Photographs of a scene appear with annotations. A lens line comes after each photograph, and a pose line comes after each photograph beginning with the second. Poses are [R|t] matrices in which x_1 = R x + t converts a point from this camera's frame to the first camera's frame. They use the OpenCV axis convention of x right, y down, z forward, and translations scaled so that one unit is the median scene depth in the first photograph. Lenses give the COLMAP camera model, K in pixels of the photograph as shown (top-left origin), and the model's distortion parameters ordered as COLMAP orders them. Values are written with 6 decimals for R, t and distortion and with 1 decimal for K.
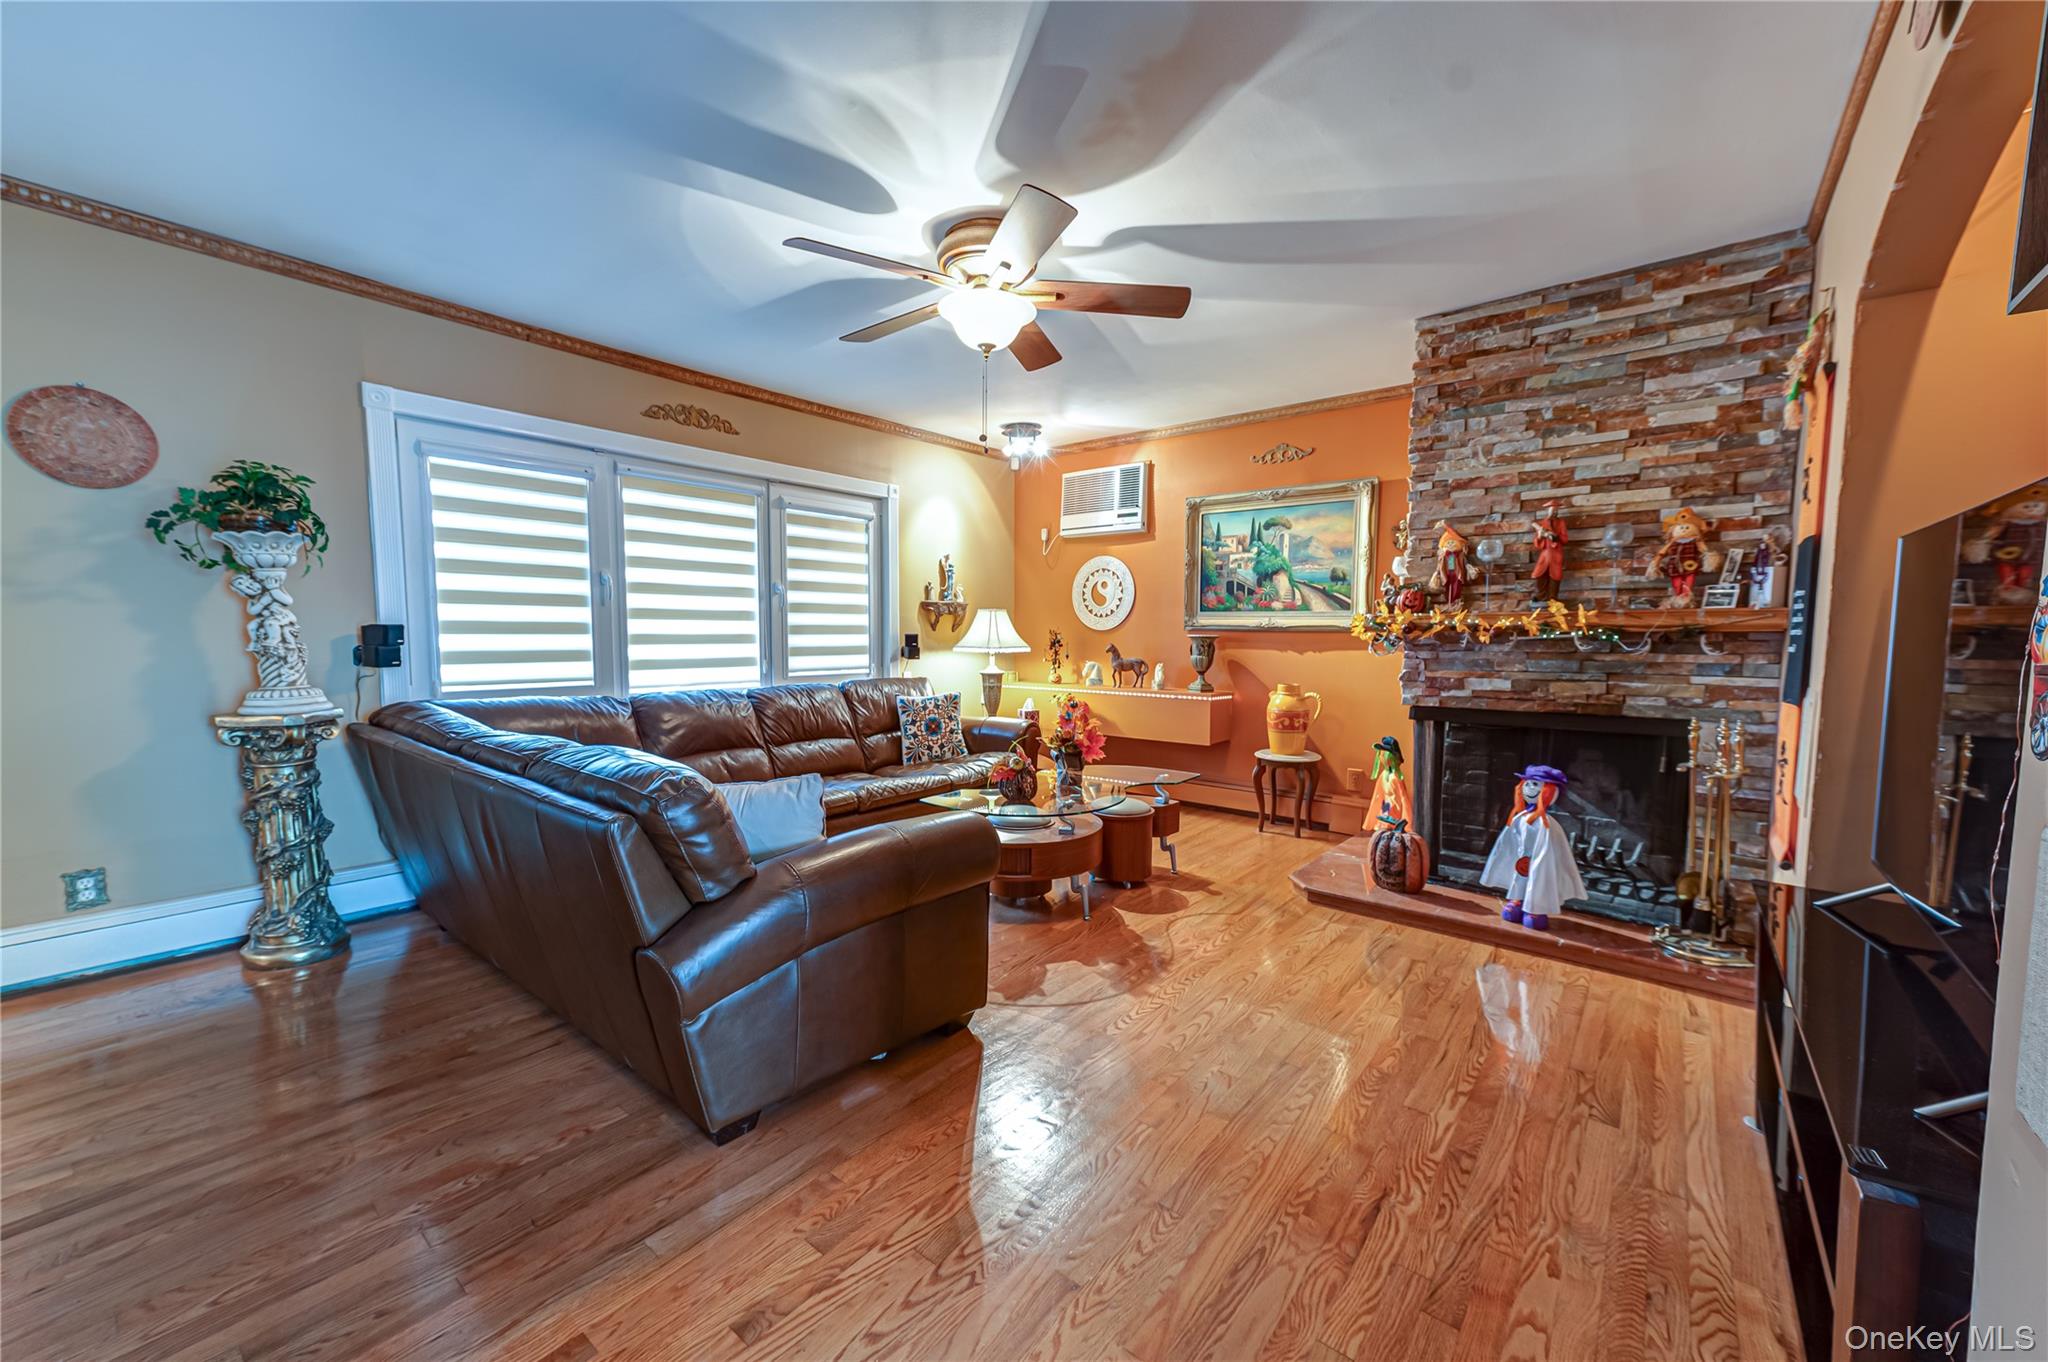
lens RADIAL K [[801.3, 0, 1016.7], [0, 801.3, 693.2], [0, 0, 1]] dist [0.015220, -0.000022]
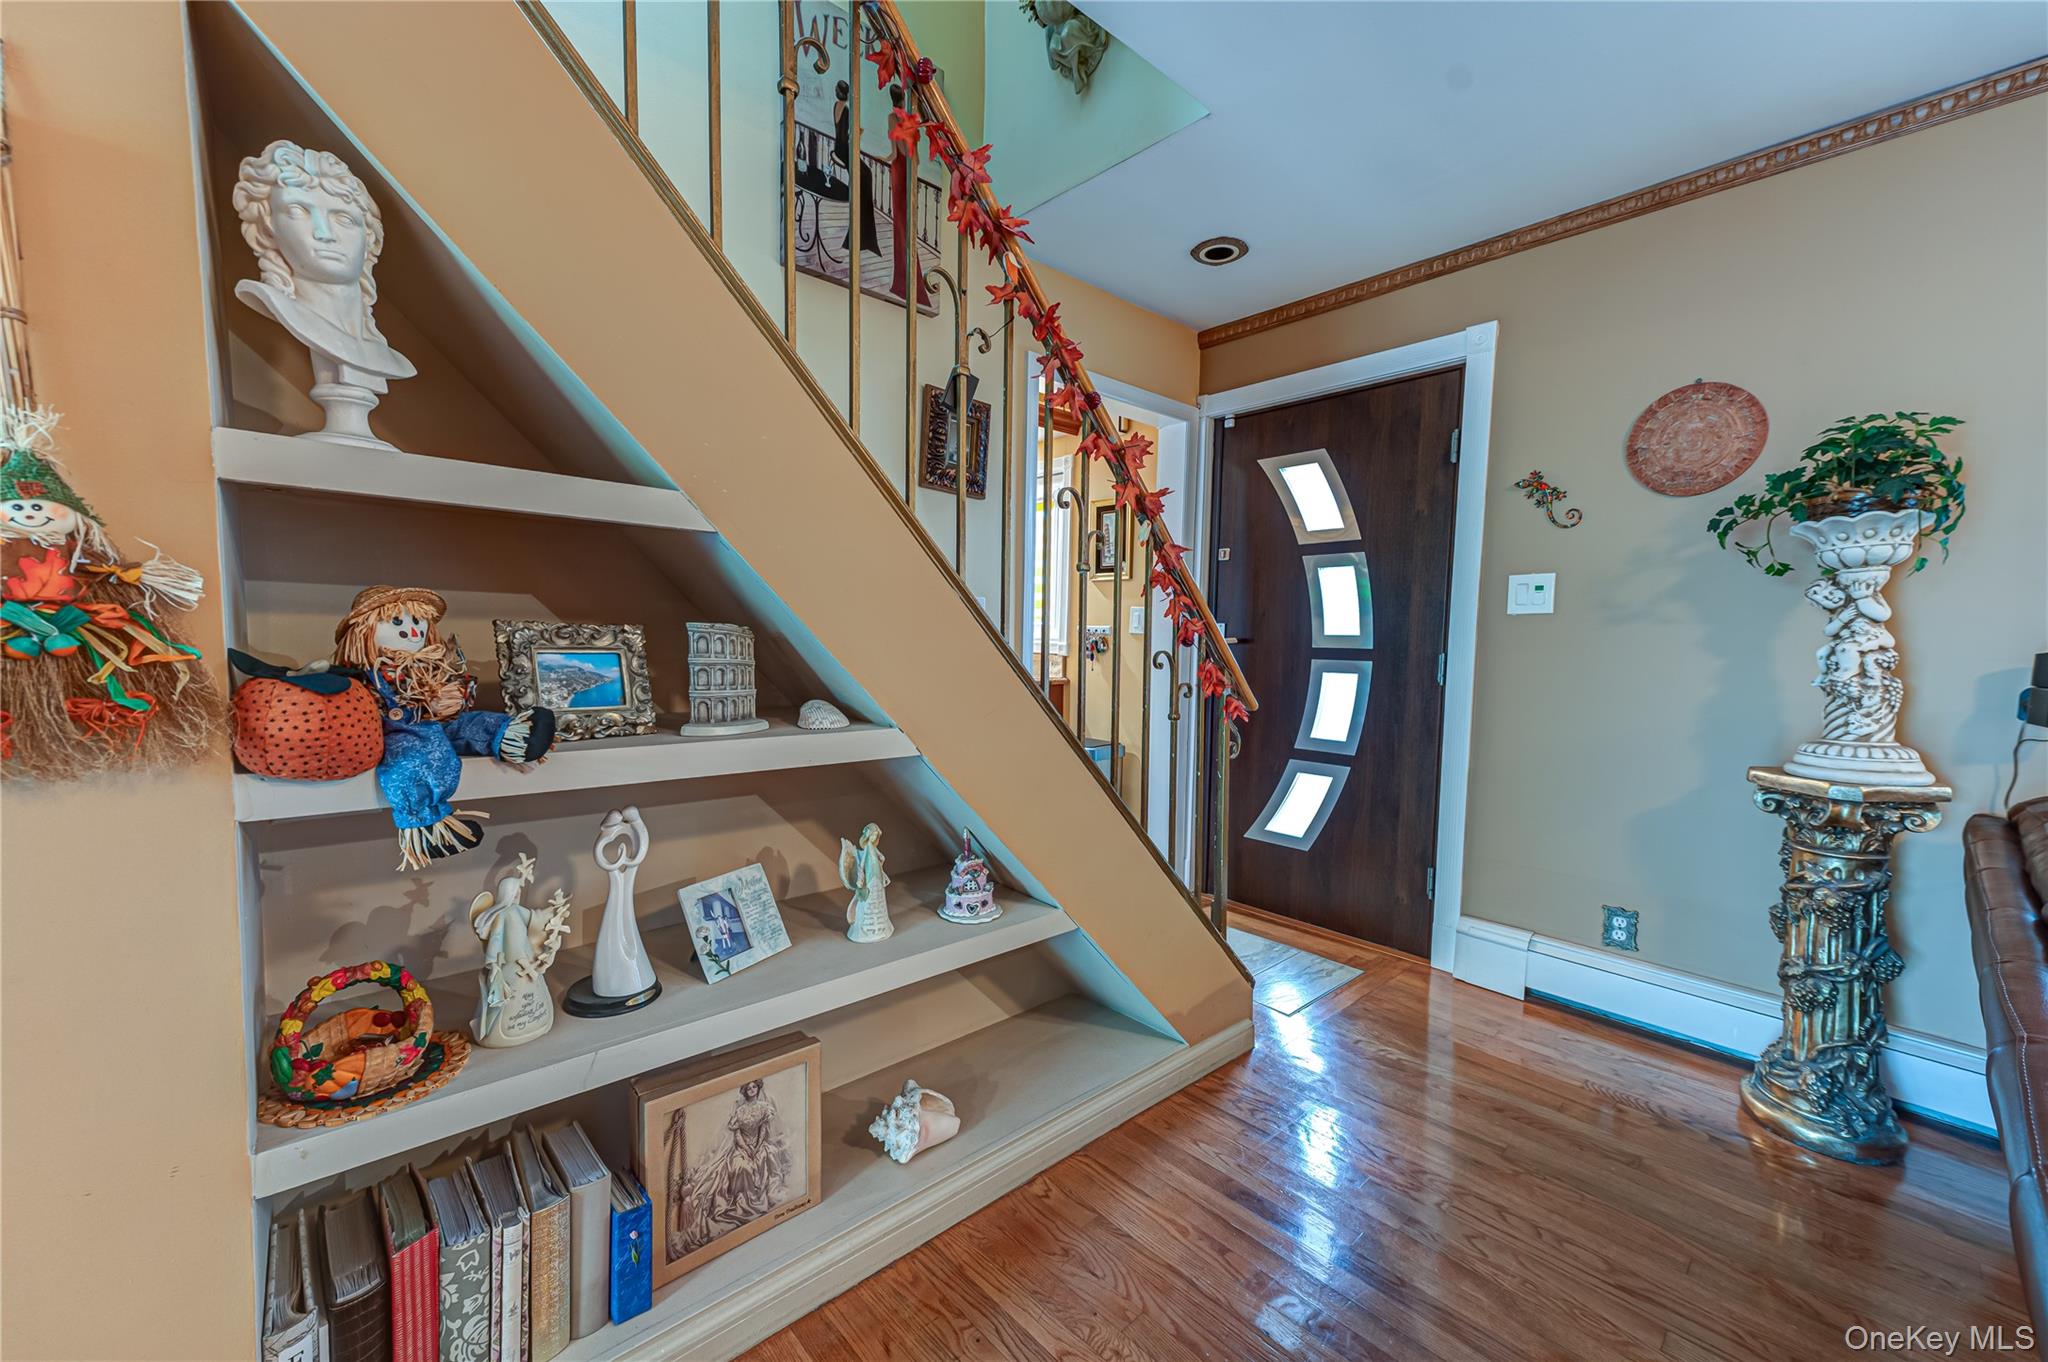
lens RADIAL K [[801.3, 0, 1016.7], [0, 801.3, 693.2], [0, 0, 1]] dist [0.015220, -0.000022]
pose [[-0.139209, 0.064818, -0.988139, -0.136442], [-0.096852, 0.992180, 0.078728, -0.034469], [0.985515, 0.106663, -0.131843, 0.402787]]
